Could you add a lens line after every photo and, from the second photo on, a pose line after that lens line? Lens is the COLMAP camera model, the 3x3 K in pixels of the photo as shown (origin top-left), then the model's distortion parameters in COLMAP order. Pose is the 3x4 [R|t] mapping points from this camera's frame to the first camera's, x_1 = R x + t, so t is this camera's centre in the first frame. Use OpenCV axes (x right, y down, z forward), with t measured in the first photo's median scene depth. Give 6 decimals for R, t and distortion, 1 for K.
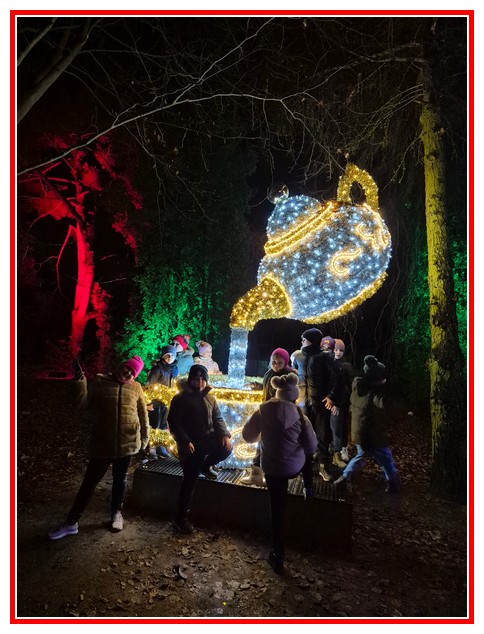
lens RADIAL K [[442.1, 0, 241.9], [0, 442.1, 341.9], [0, 0, 1]] dist [0.075662, -0.075547]
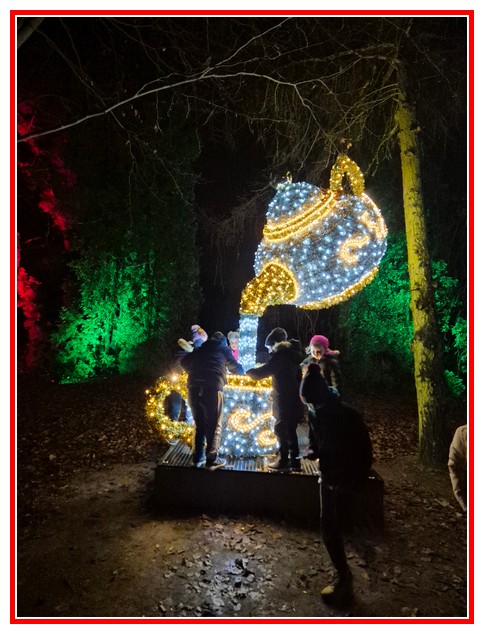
lens RADIAL K [[438.9, 0, 225.5], [0, 438.9, 333.5], [0, 0, 1]] dist [0.085951, -0.073808]
pose [[0.974635, -0.022141, 0.222702, -0.278643], [0.020646, 0.999746, 0.009039, 0.001948], [-0.222846, -0.004211, 0.974845, 0.056296]]
